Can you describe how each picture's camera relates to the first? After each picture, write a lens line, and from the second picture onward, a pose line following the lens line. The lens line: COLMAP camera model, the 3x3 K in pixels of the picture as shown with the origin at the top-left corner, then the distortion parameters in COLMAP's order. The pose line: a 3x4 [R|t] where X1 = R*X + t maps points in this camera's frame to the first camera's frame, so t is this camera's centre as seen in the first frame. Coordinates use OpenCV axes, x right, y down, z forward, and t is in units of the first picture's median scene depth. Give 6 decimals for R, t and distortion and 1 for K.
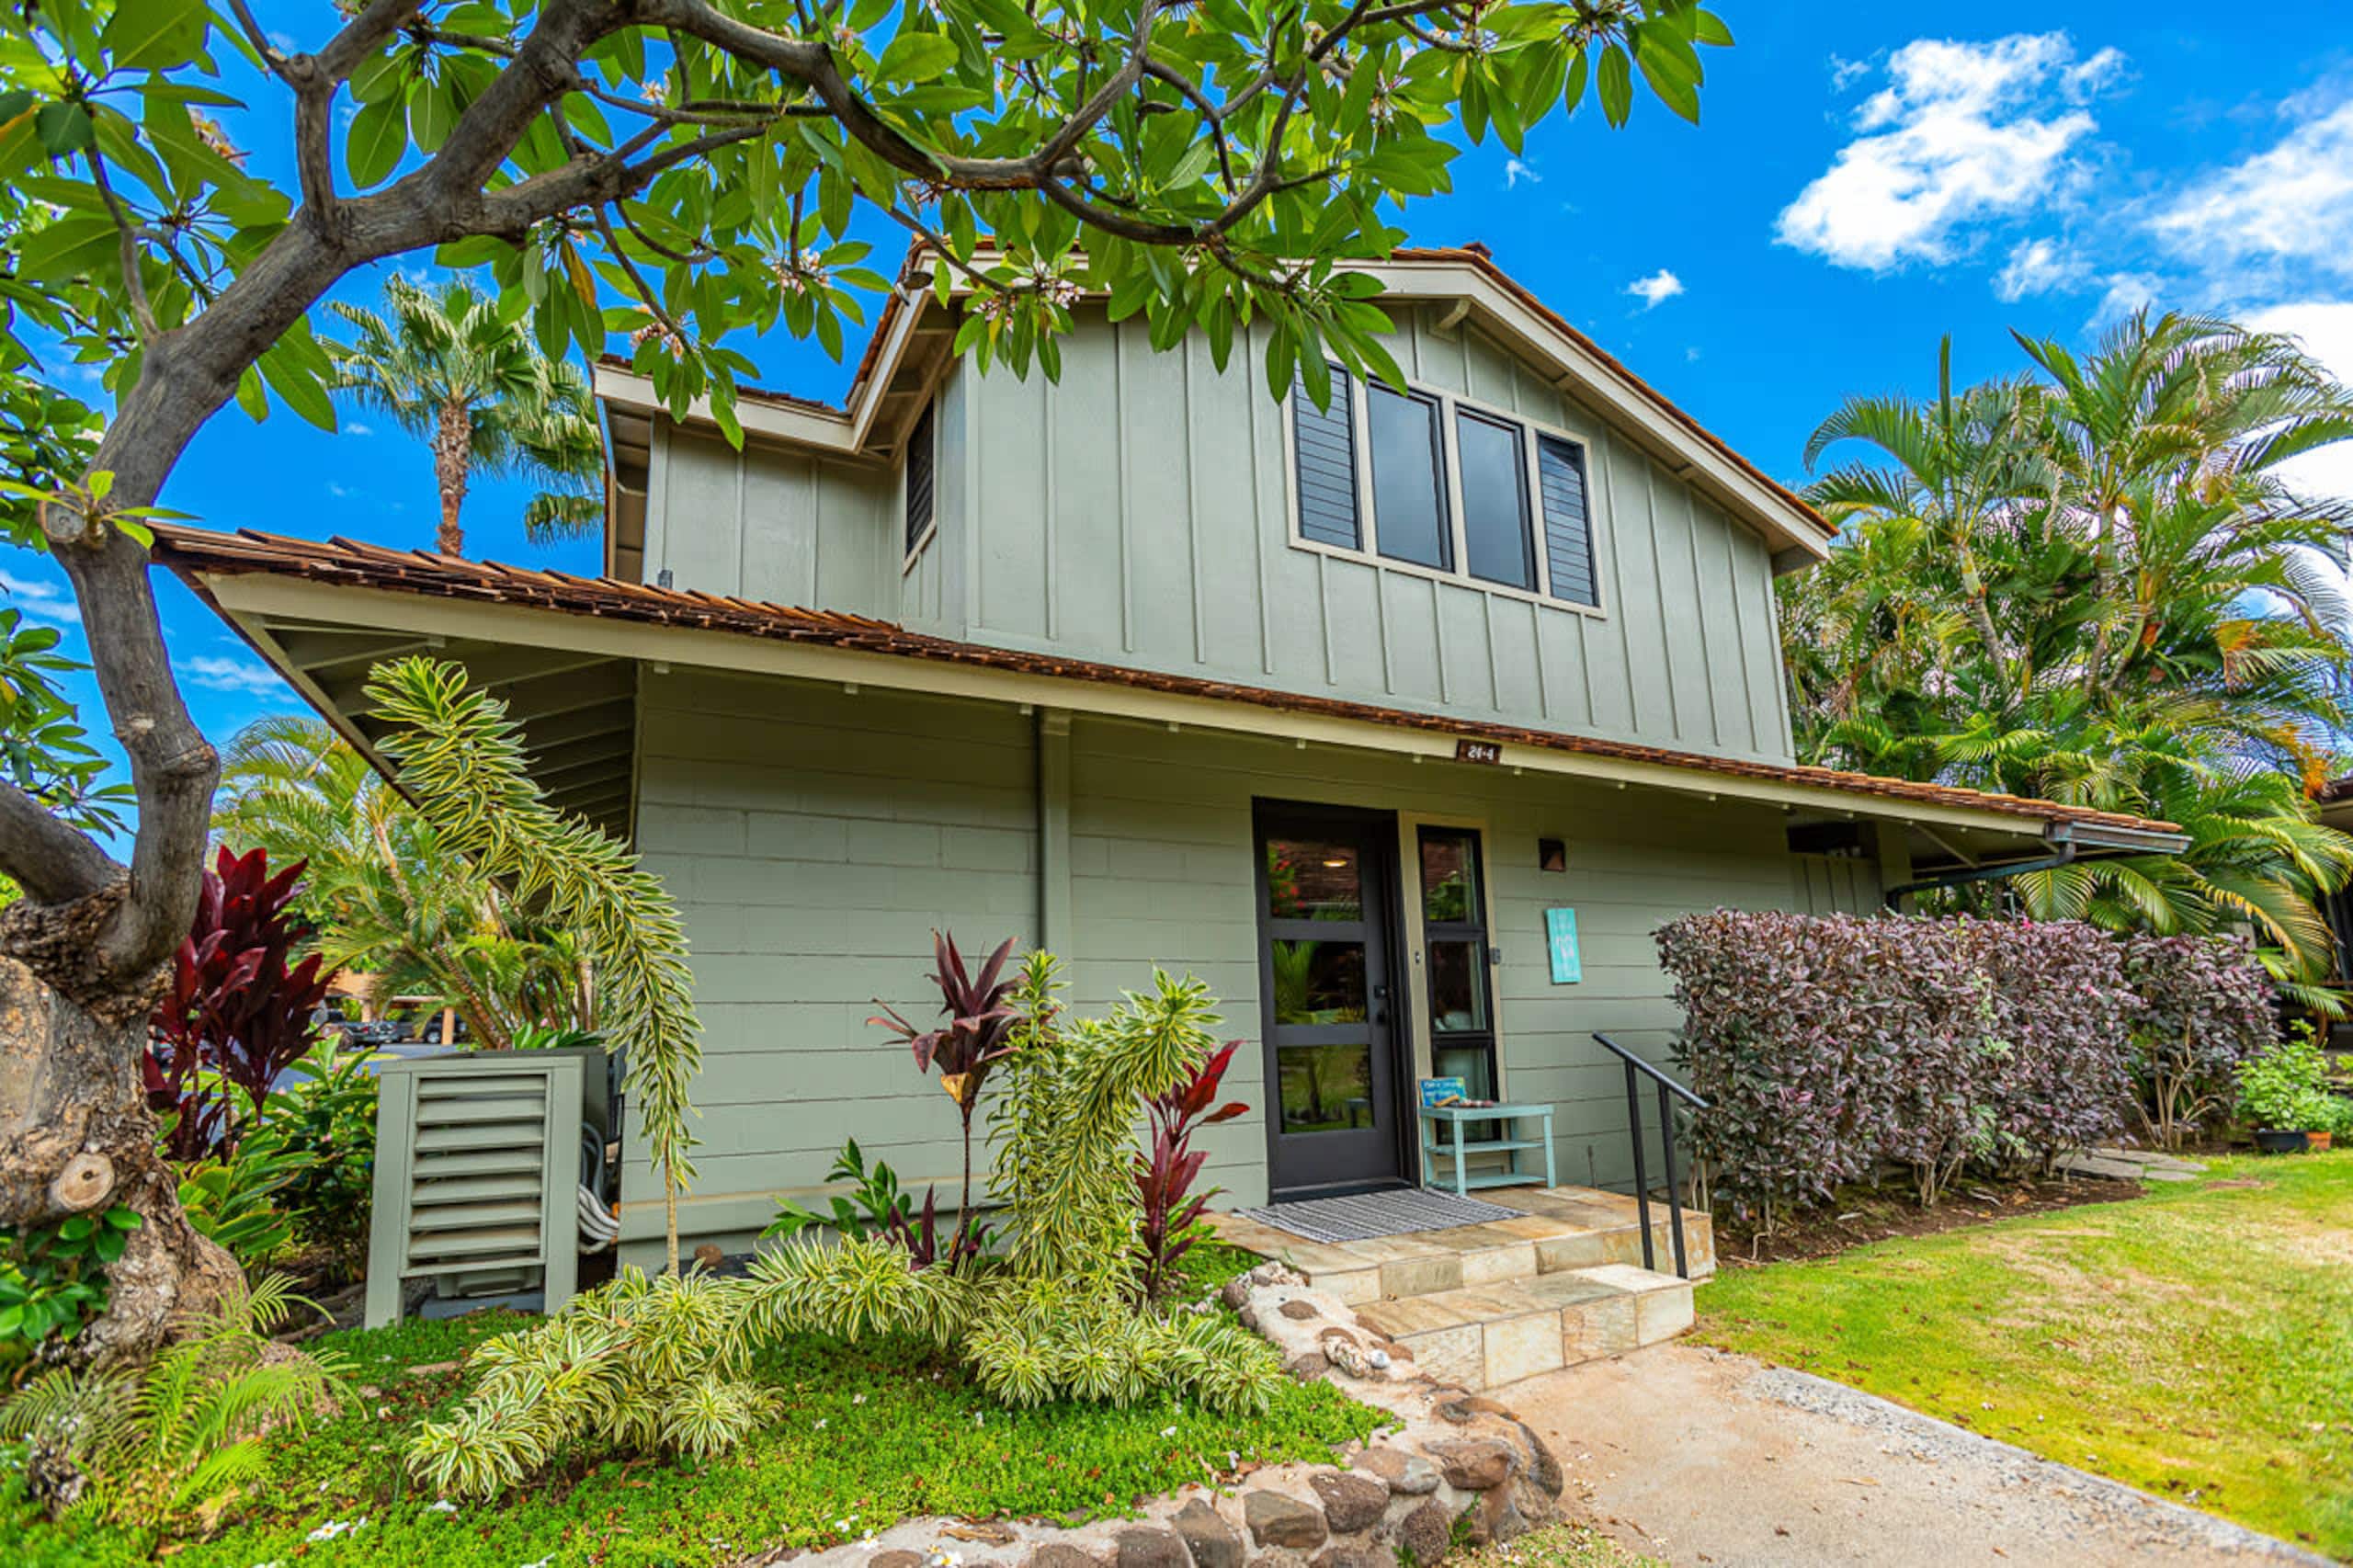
lens RADIAL K [[1050.6, 0, 1146.2], [0, 1050.6, 851.4], [0, 0, 1]] dist [-0.015478, 0.008799]
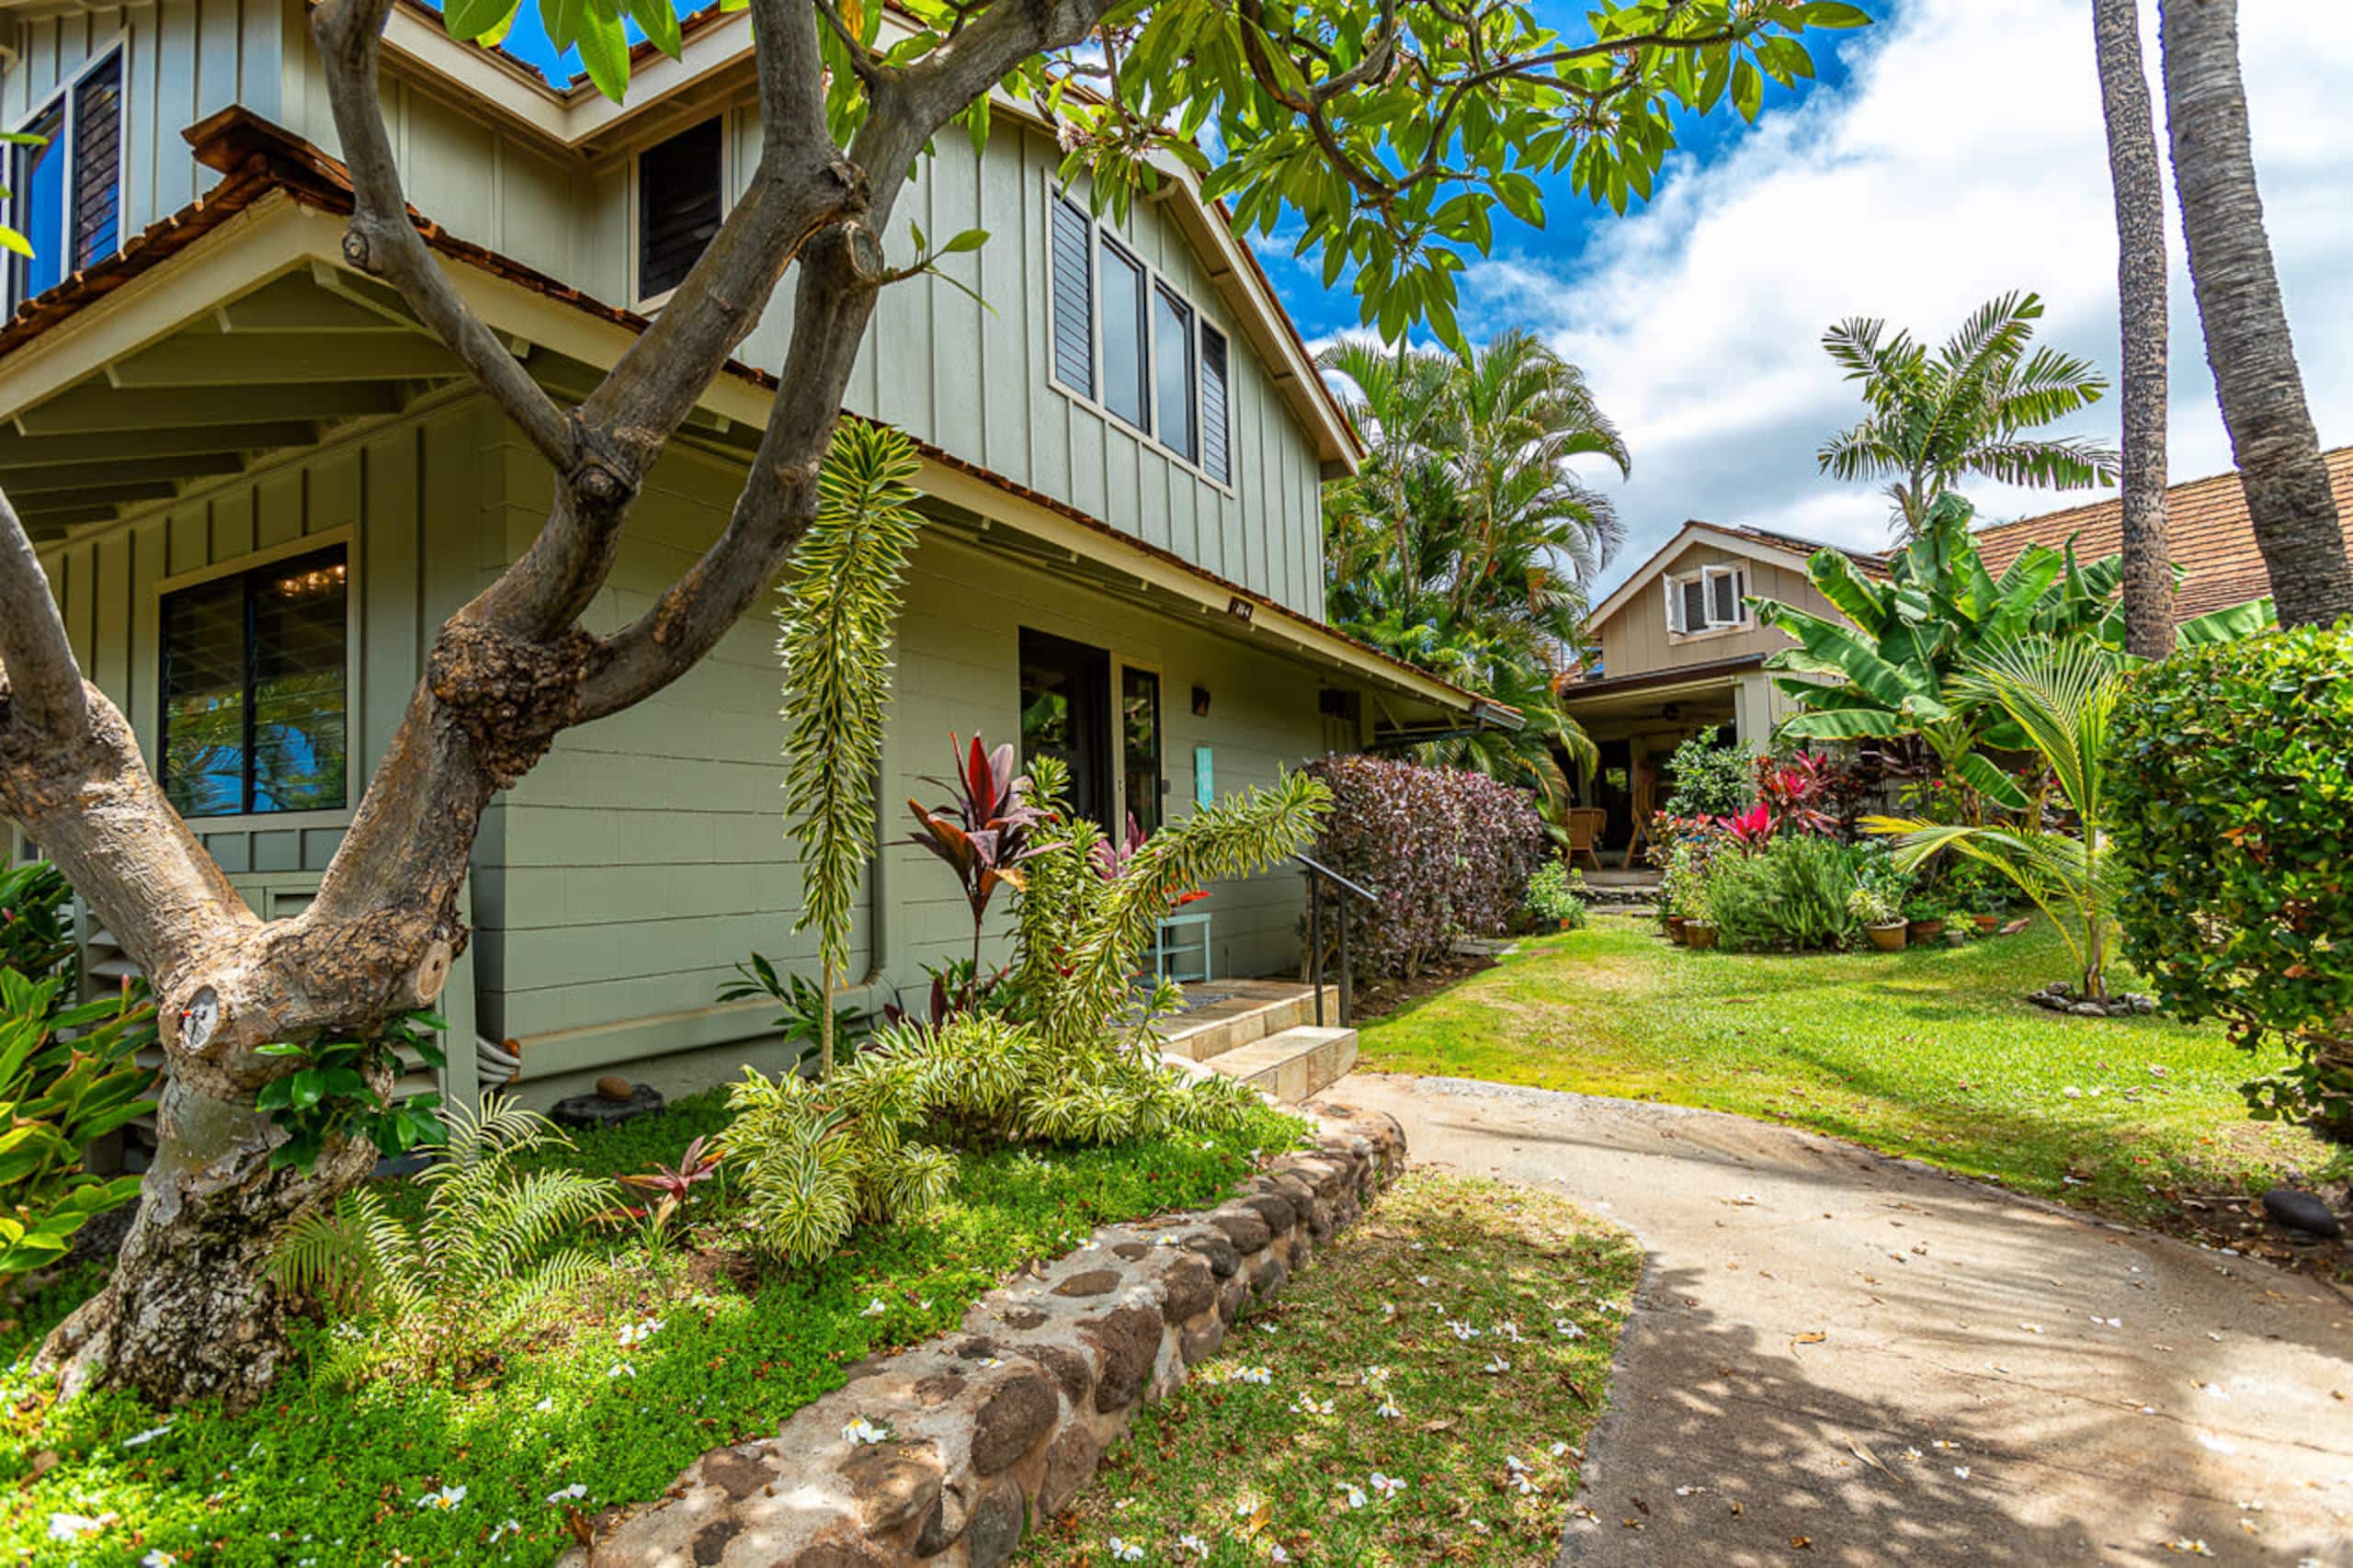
lens RADIAL K [[1153.2, 0, 1169.2], [0, 1153.2, 785.4], [0, 0, 1]] dist [-0.017142, 0.000910]
pose [[0.821513, 0.024988, 0.569641, -0.331173], [-0.070630, 0.995805, 0.058178, 0.022352], [-0.565798, -0.088028, 0.819832, -0.022849]]
